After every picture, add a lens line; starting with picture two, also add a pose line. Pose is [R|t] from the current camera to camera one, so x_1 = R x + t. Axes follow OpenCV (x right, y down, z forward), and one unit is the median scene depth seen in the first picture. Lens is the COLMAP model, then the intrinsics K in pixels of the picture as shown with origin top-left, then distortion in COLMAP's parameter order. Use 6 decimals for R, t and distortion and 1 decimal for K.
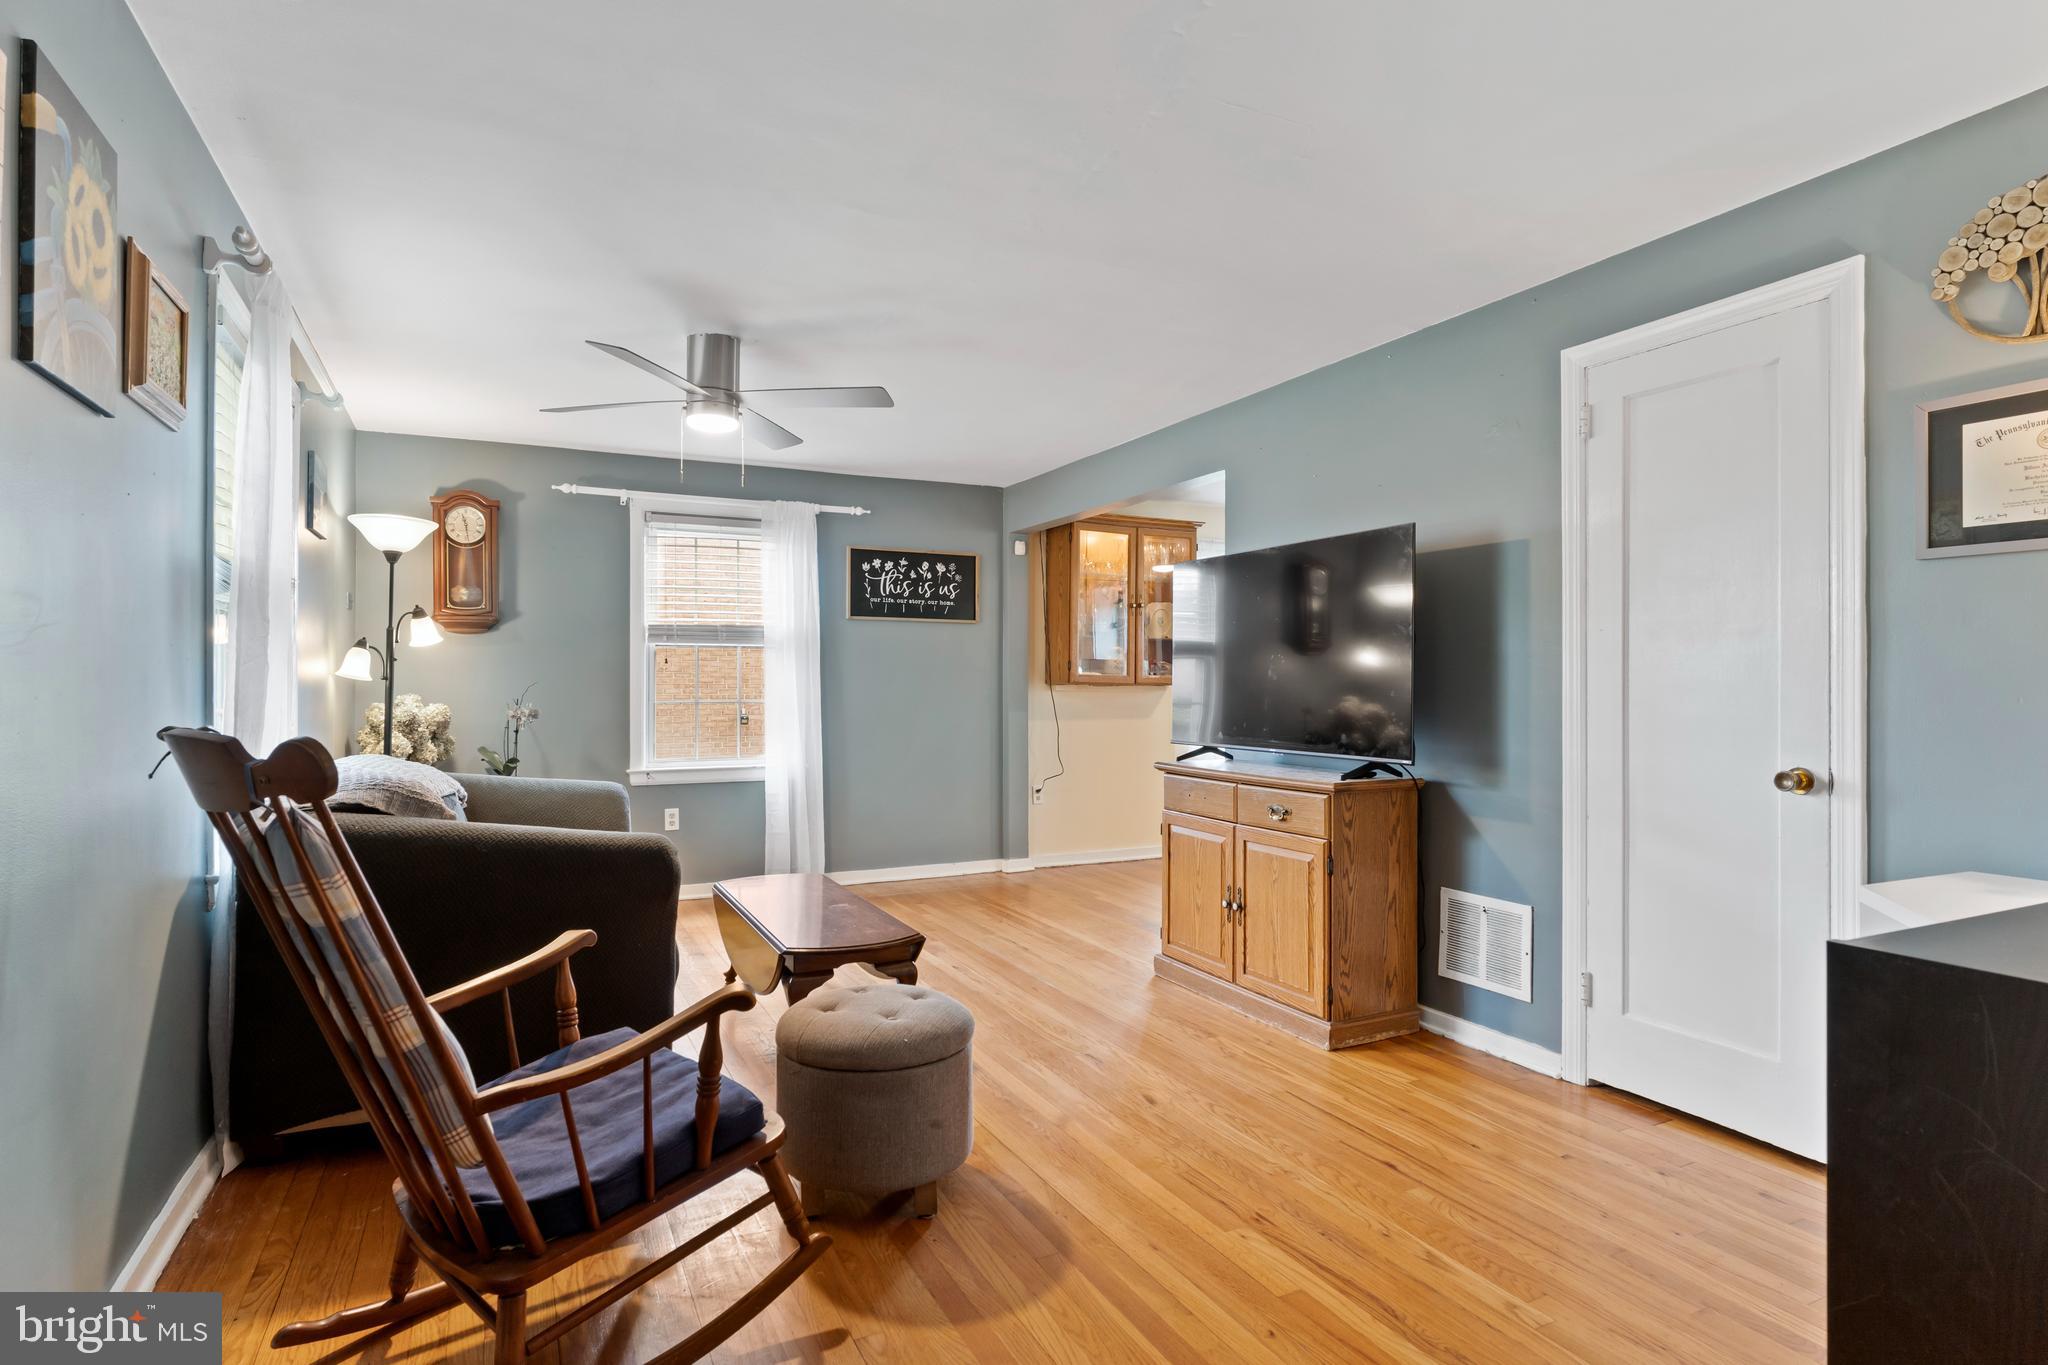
lens RADIAL K [[1058.6, 0, 995.9], [0, 1058.6, 692.6], [0, 0, 1]] dist [0.004635, 0.002313]
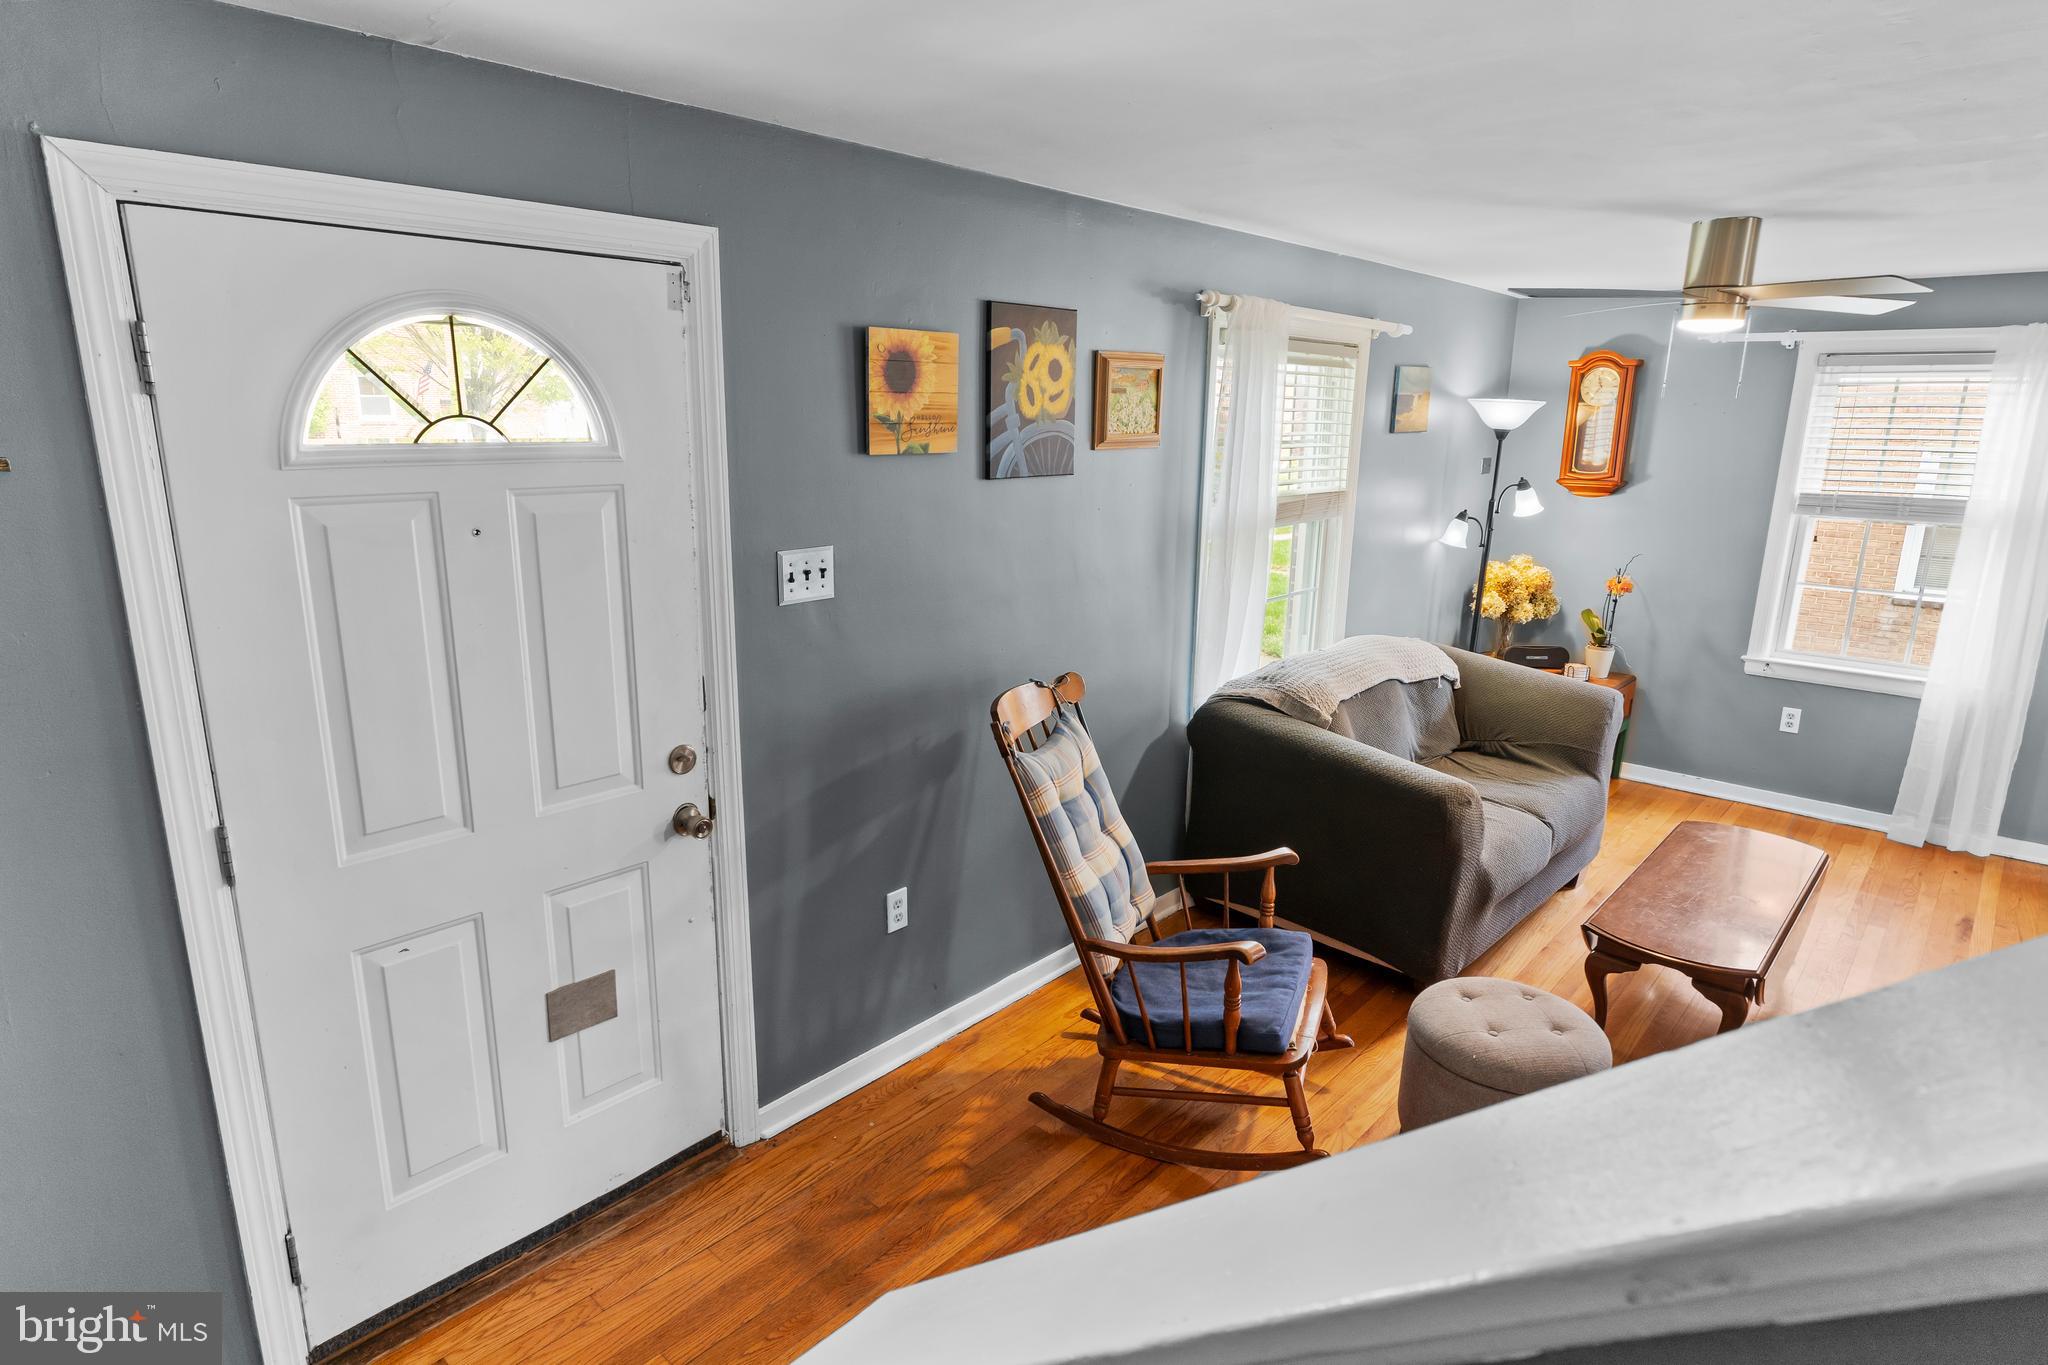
lens RADIAL K [[1099.4, 0, 1012.1], [0, 1099.4, 681.2], [0, 0, 1]] dist [-0.012020, 0.001574]
pose [[0.375511, 0.225529, -0.898959, 0.279783], [-0.014060, 0.971216, 0.237783, -0.126992], [0.926711, -0.076651, 0.367874, 0.086083]]
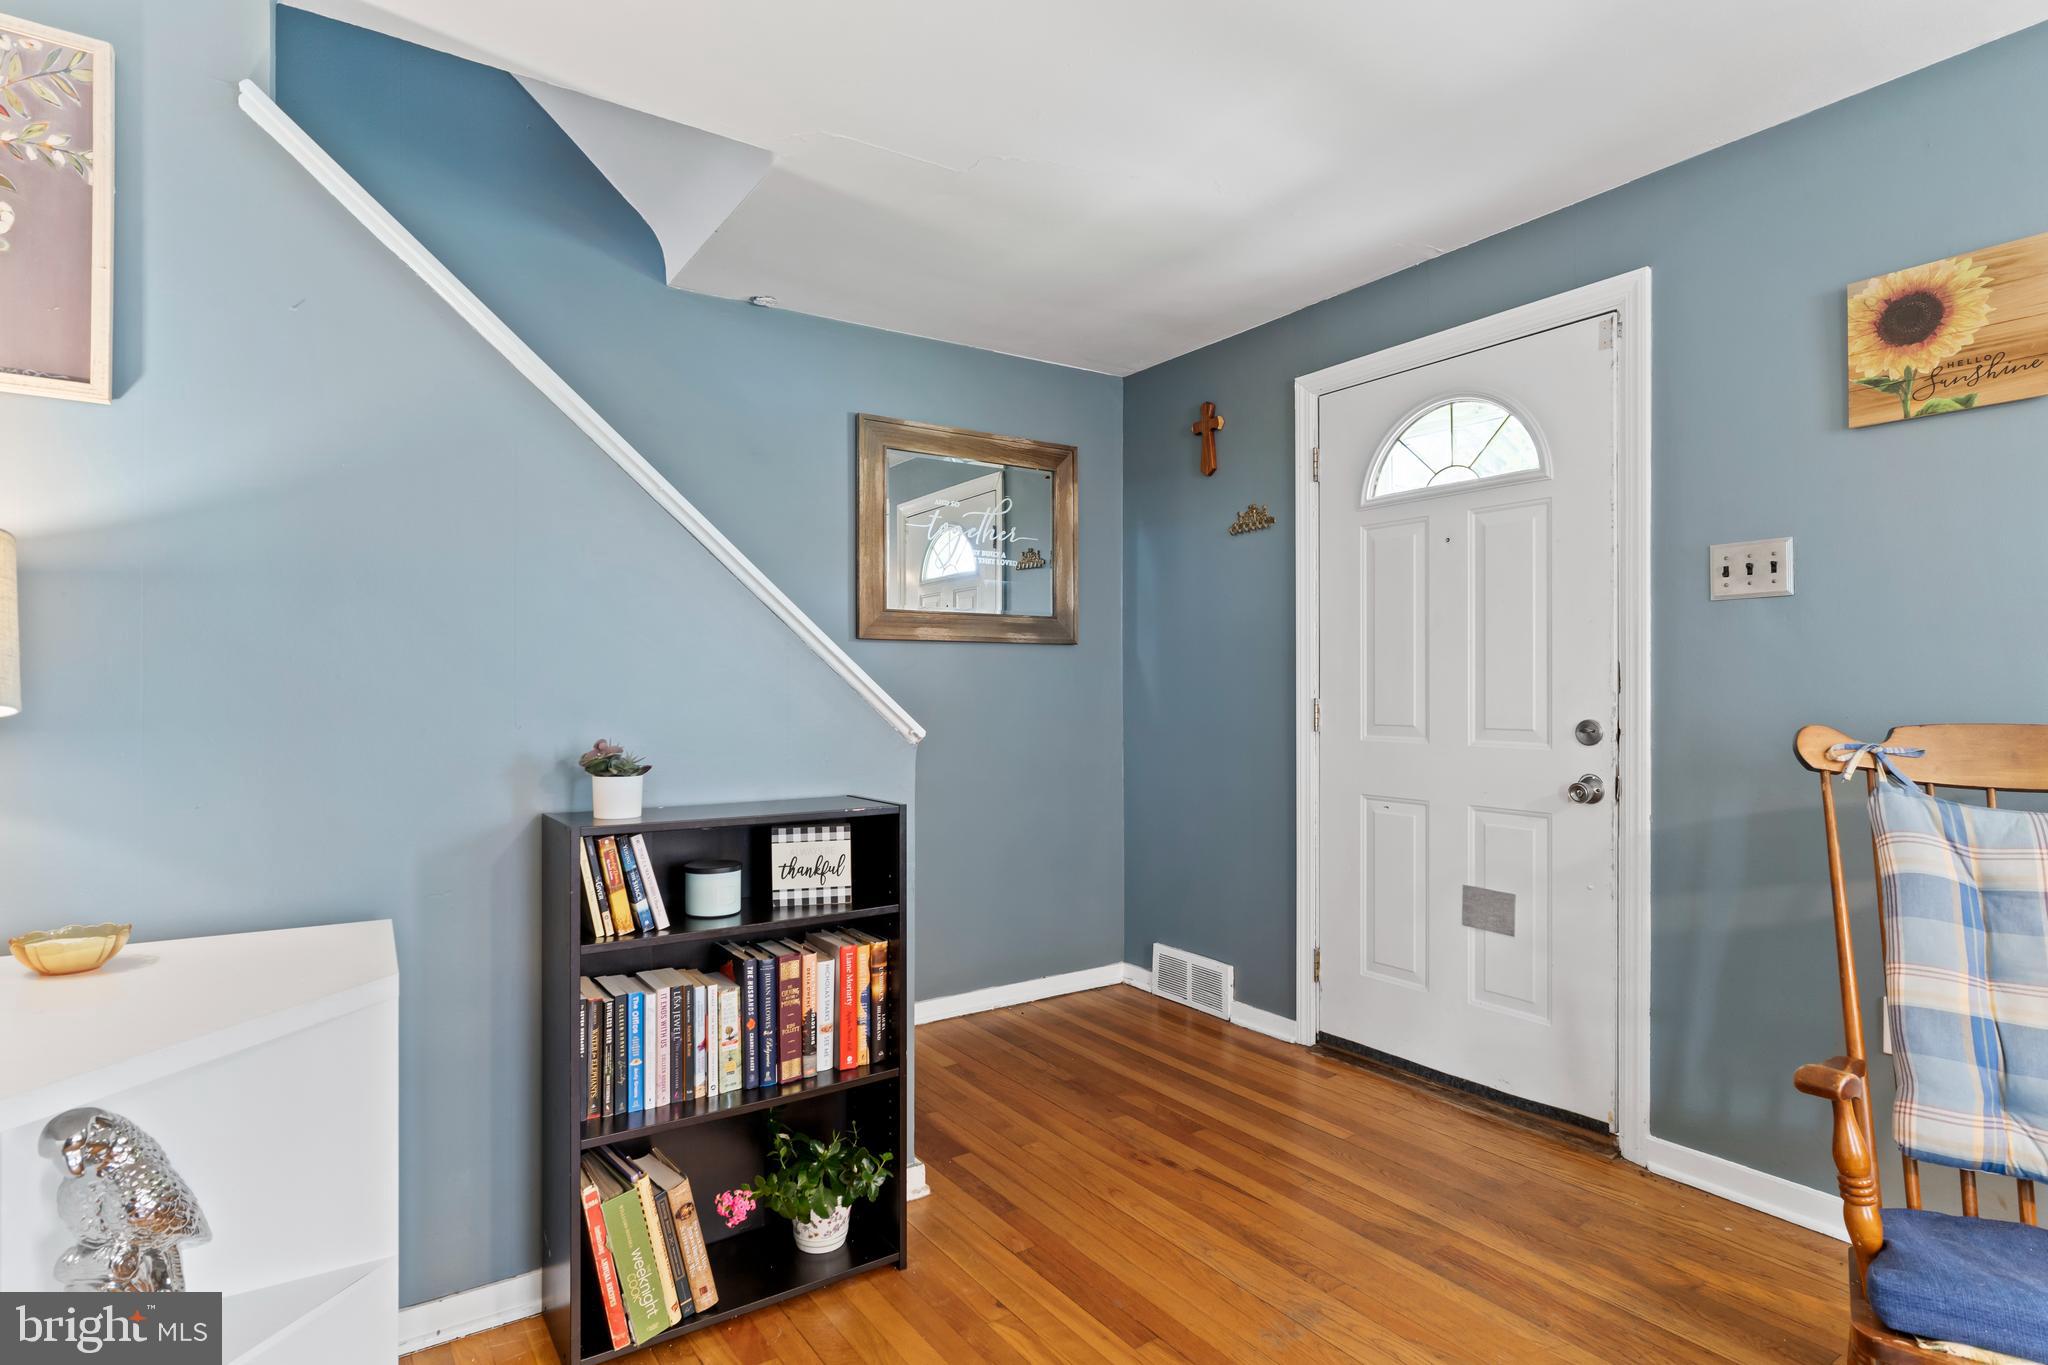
lens RADIAL K [[1050.5, 0, 1024.0], [0, 1050.5, 682.5], [0, 0, 1]] dist [0.002013, -0.000007]
pose [[-0.986608, -0.001756, -0.163097, 0.165301], [-0.000894, 0.999985, -0.005358, -0.002049], [0.163104, -0.005140, -0.986595, 0.582594]]
